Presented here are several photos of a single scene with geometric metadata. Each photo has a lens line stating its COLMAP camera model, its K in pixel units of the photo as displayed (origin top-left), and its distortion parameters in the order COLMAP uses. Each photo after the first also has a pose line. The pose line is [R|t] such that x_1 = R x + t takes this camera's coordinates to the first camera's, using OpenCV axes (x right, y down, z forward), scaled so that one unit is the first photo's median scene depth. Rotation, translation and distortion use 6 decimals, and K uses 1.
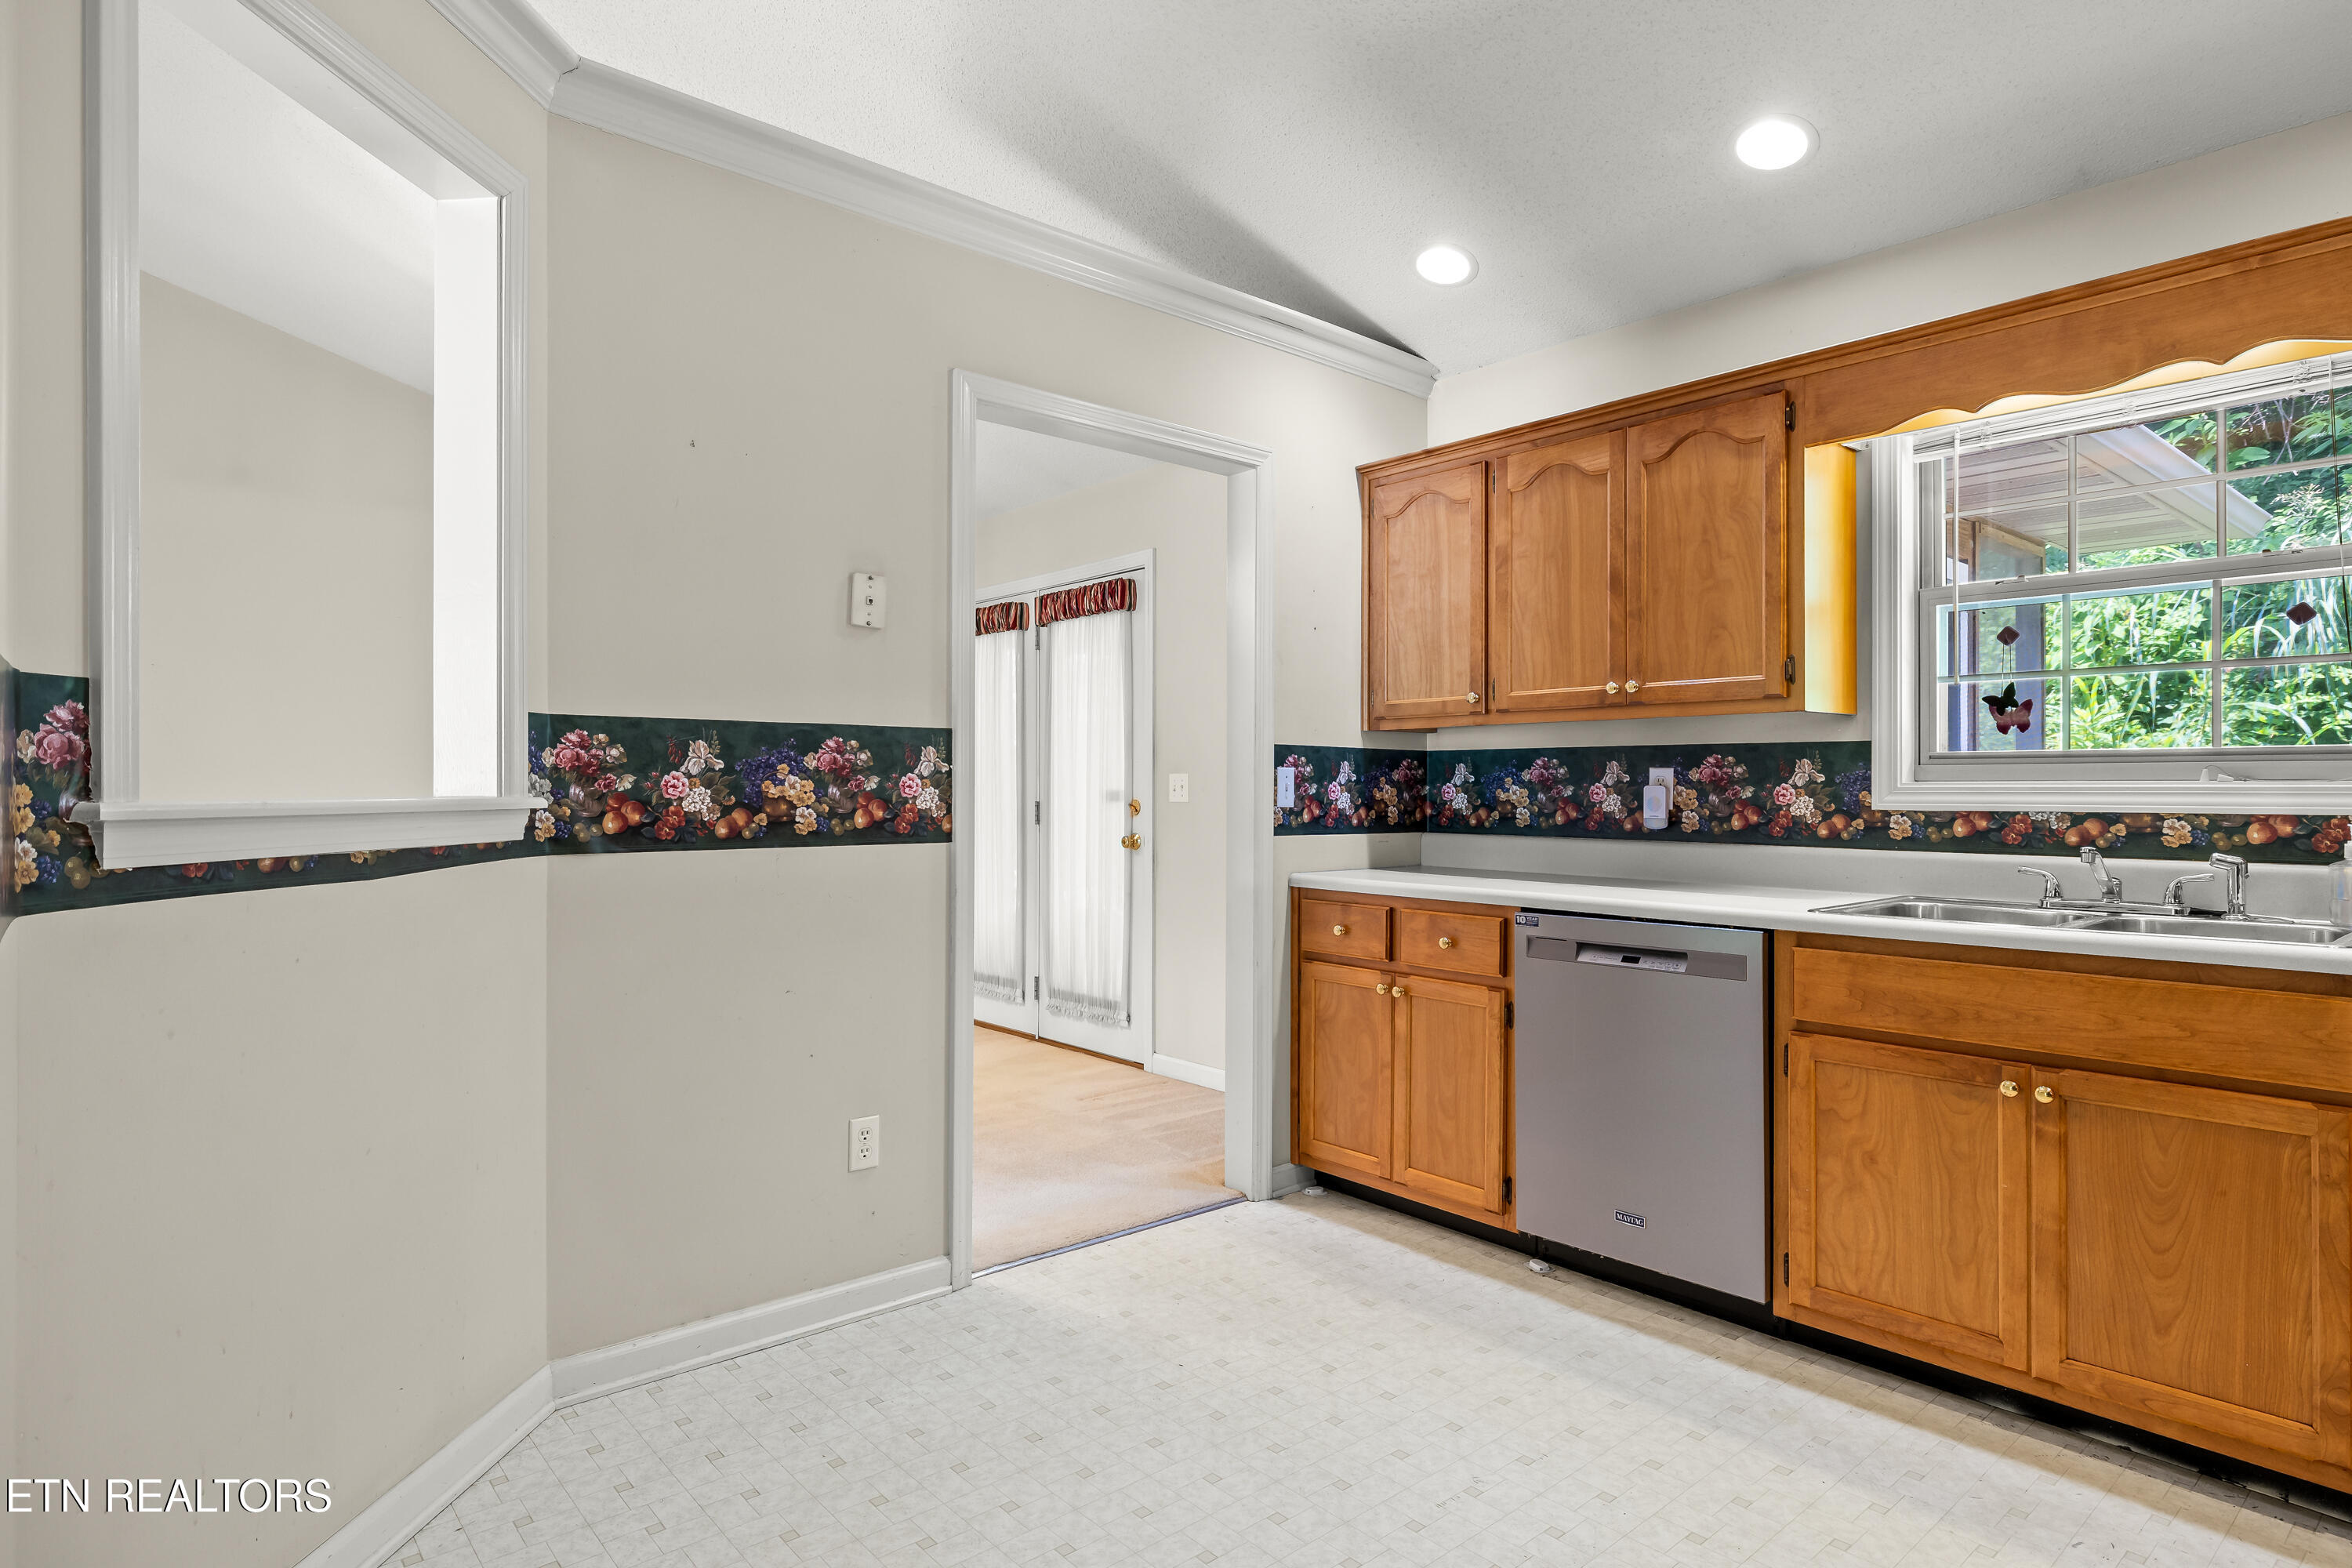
lens RADIAL K [[1286.2, 0, 1154.7], [0, 1286.2, 781.3], [0, 0, 1]] dist [-0.002676, -0.000464]
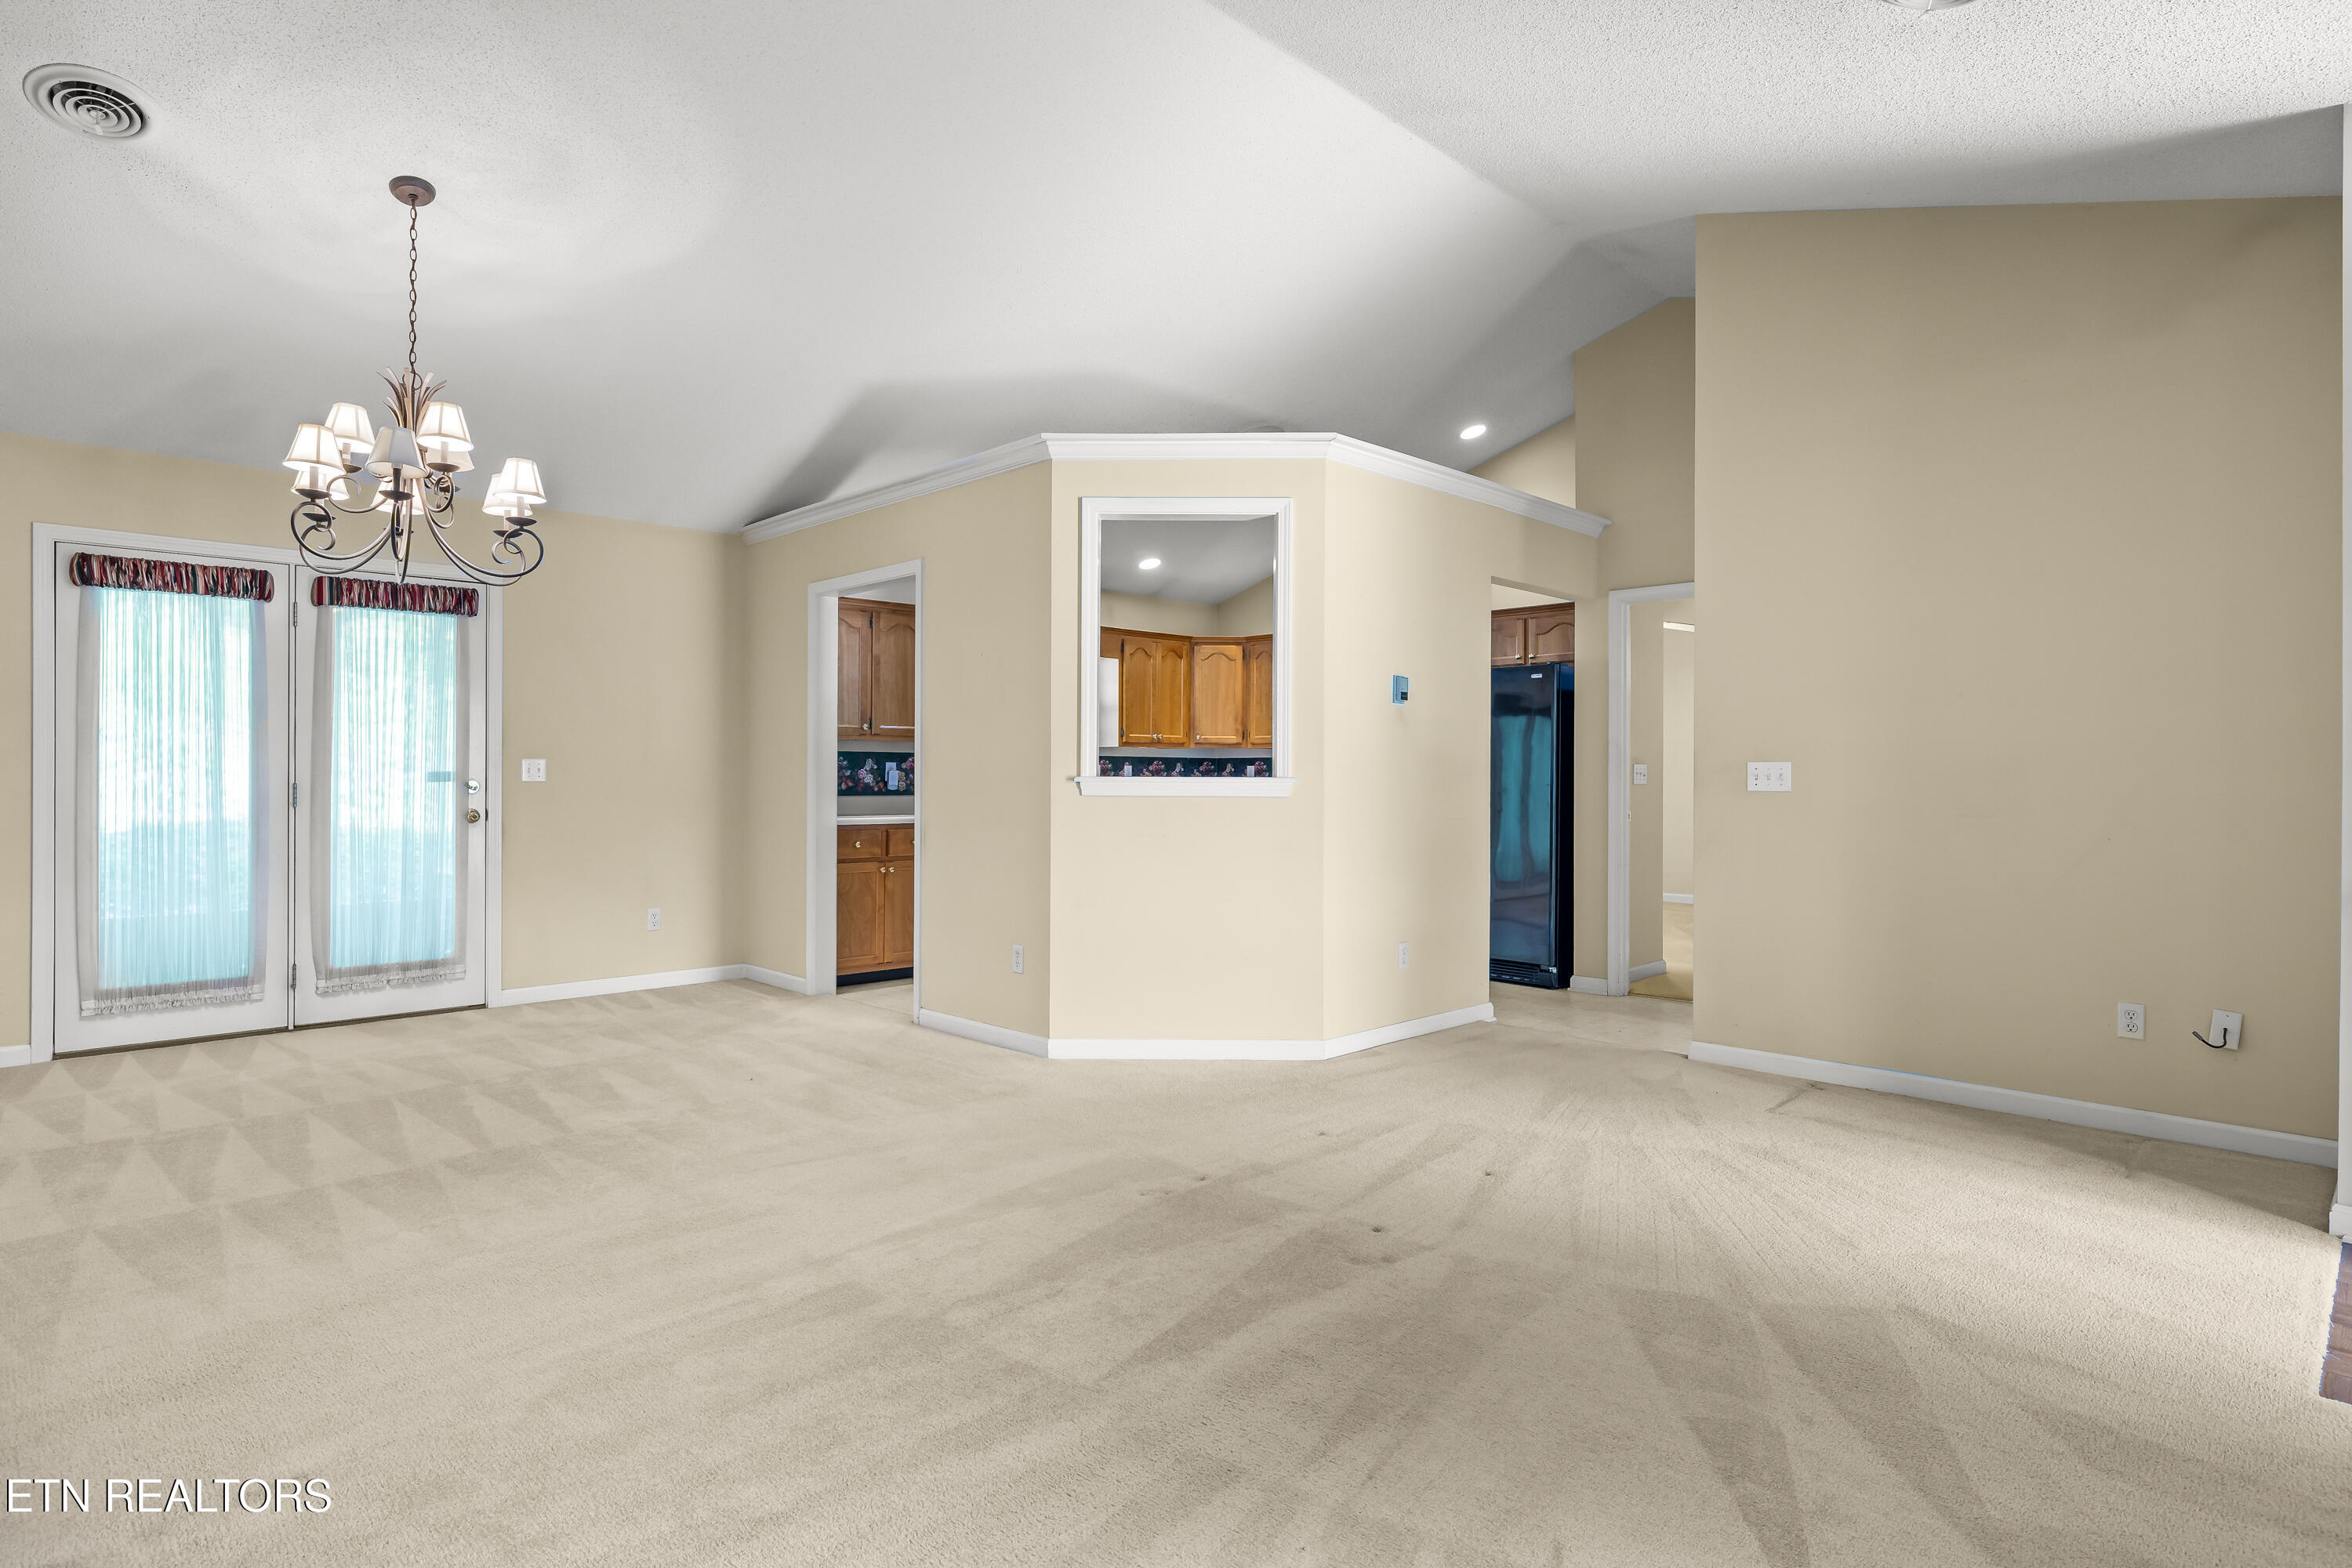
lens RADIAL K [[1231.2, 0, 1165.9], [0, 1231.2, 780.2], [0, 0, 1]] dist [-0.006455, 0.002308]
pose [[-0.079978, -0.009098, 0.996755, -1.928713], [-0.010966, 0.999906, 0.008247, -0.002763], [-0.996736, -0.010270, -0.080070, 0.762492]]
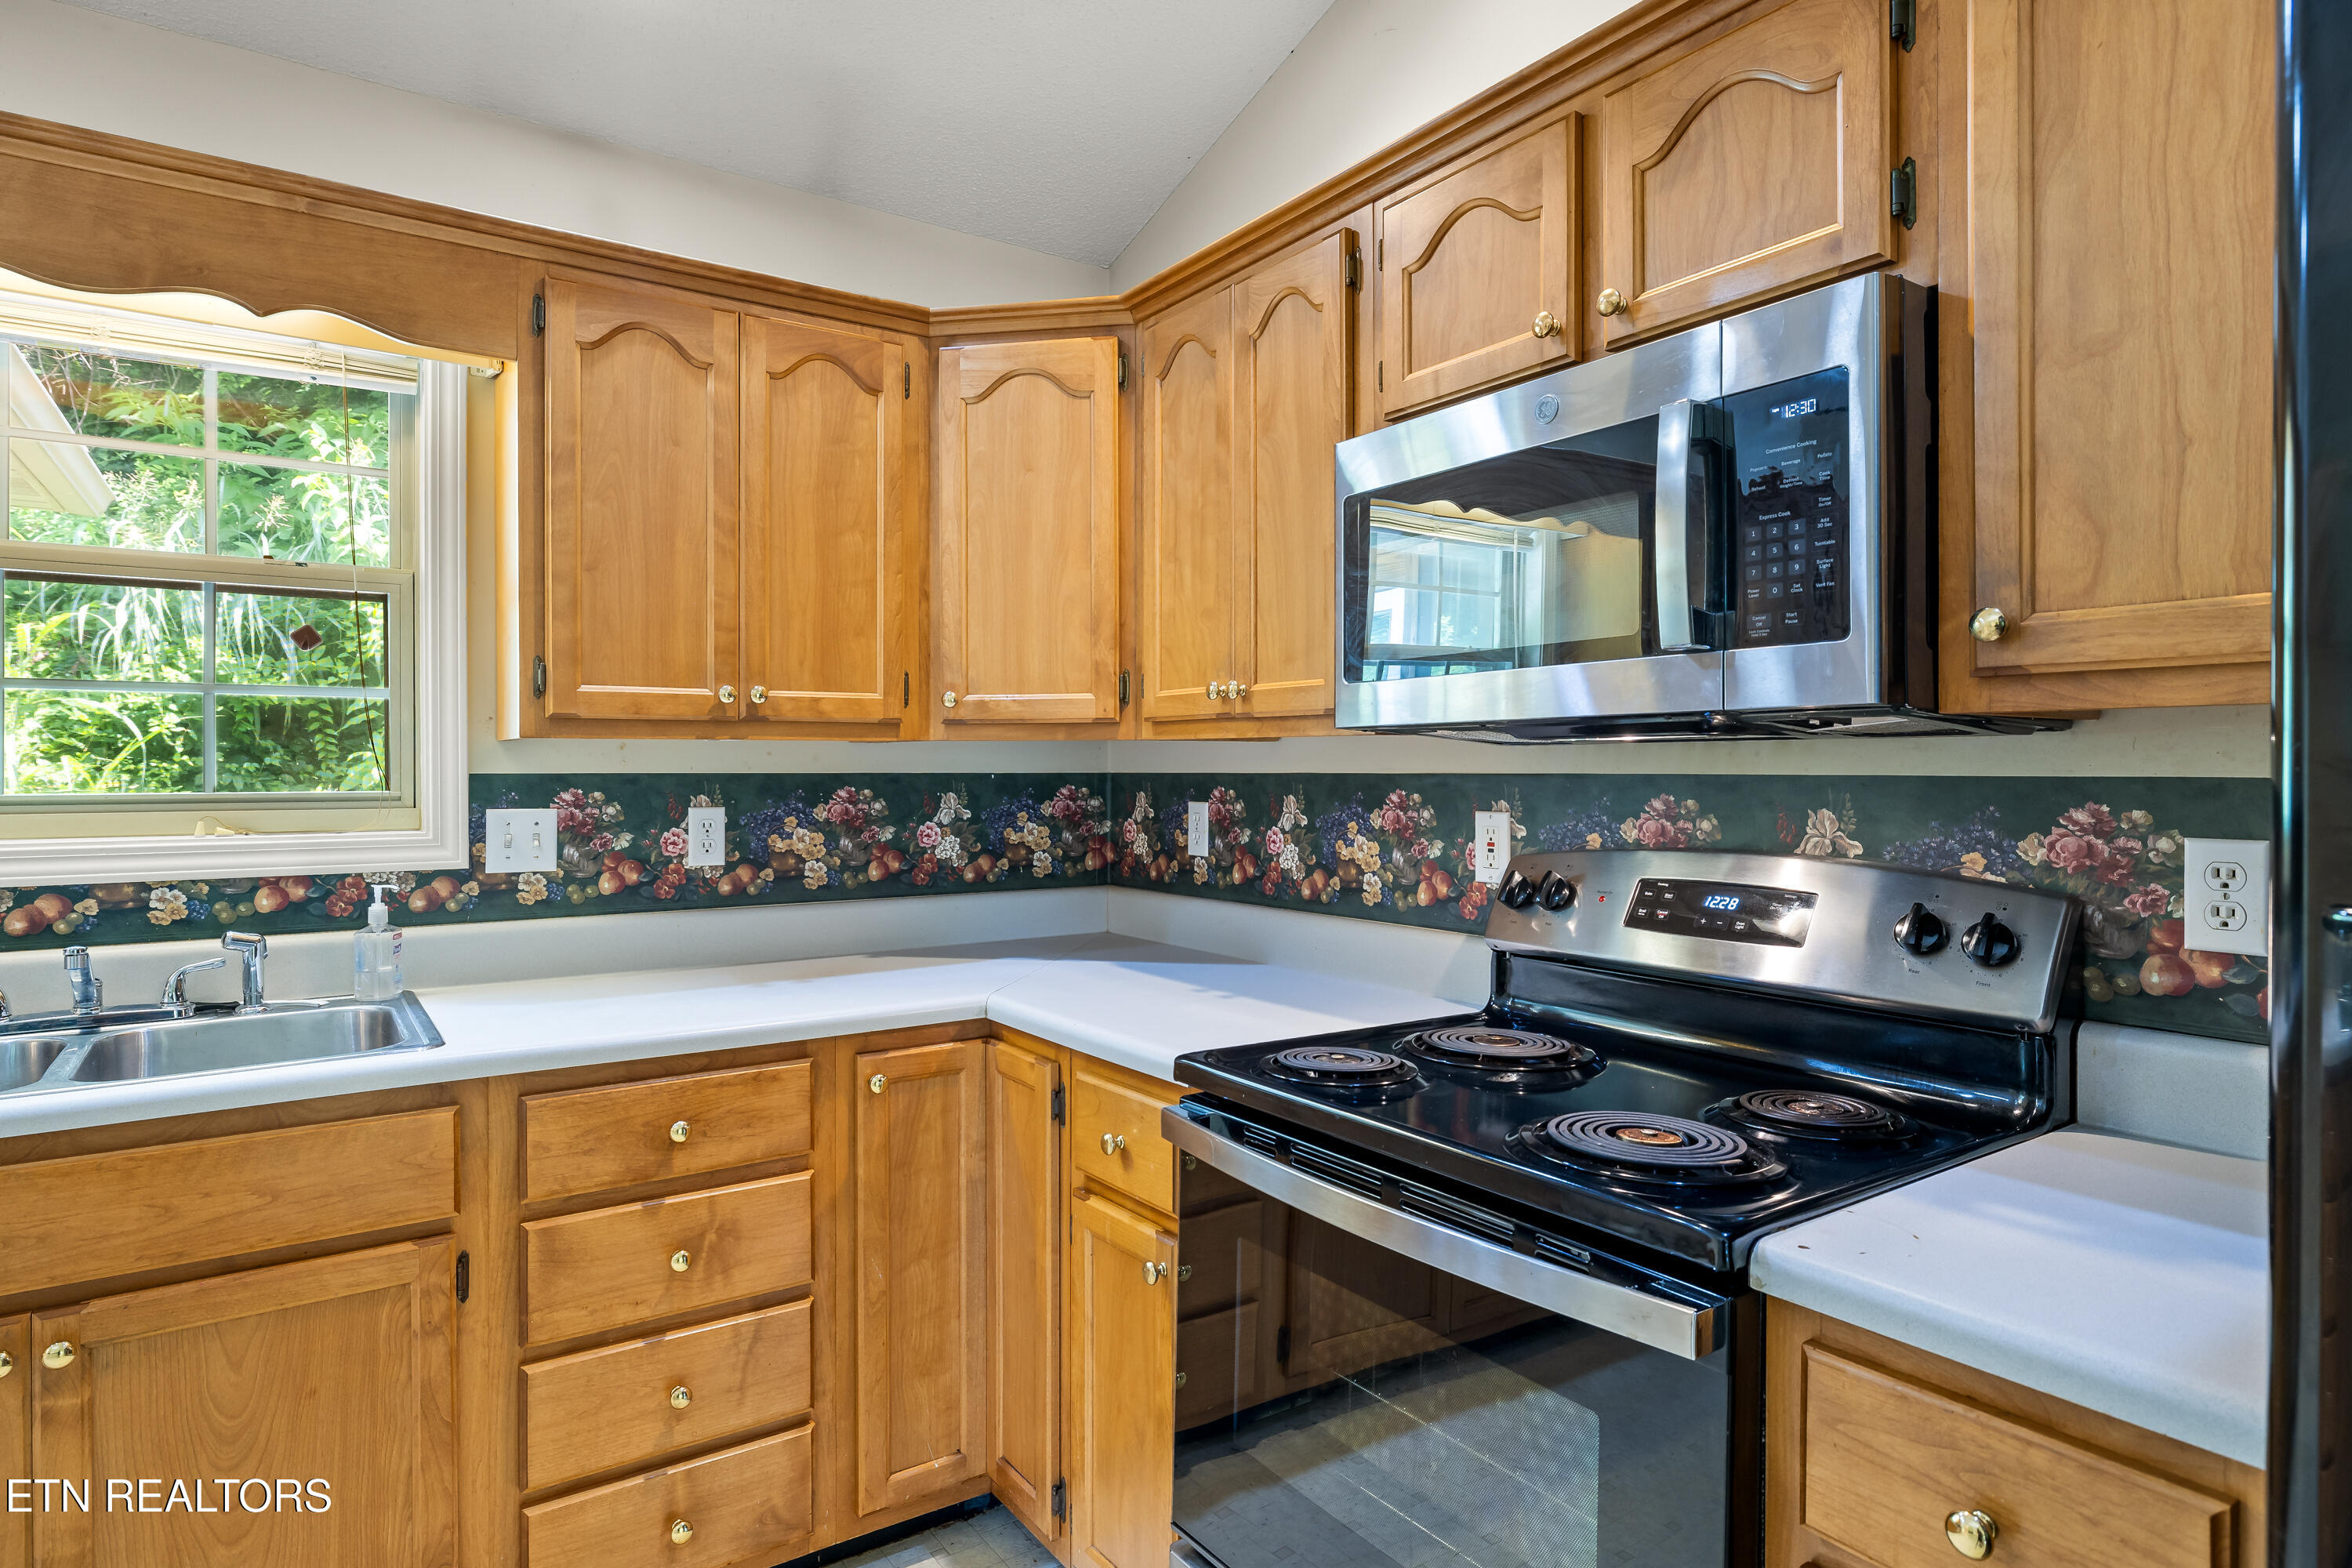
lens RADIAL K [[1286.2, 0, 1174.9], [0, 1286.2, 768.1], [0, 0, 1]] dist [-0.002676, -0.000464]
pose [[0.099232, -0.004689, 0.995053, 0.076480], [-0.006216, 0.999966, 0.005332, -0.041395], [-0.995045, -0.006714, 0.099199, 0.269149]]
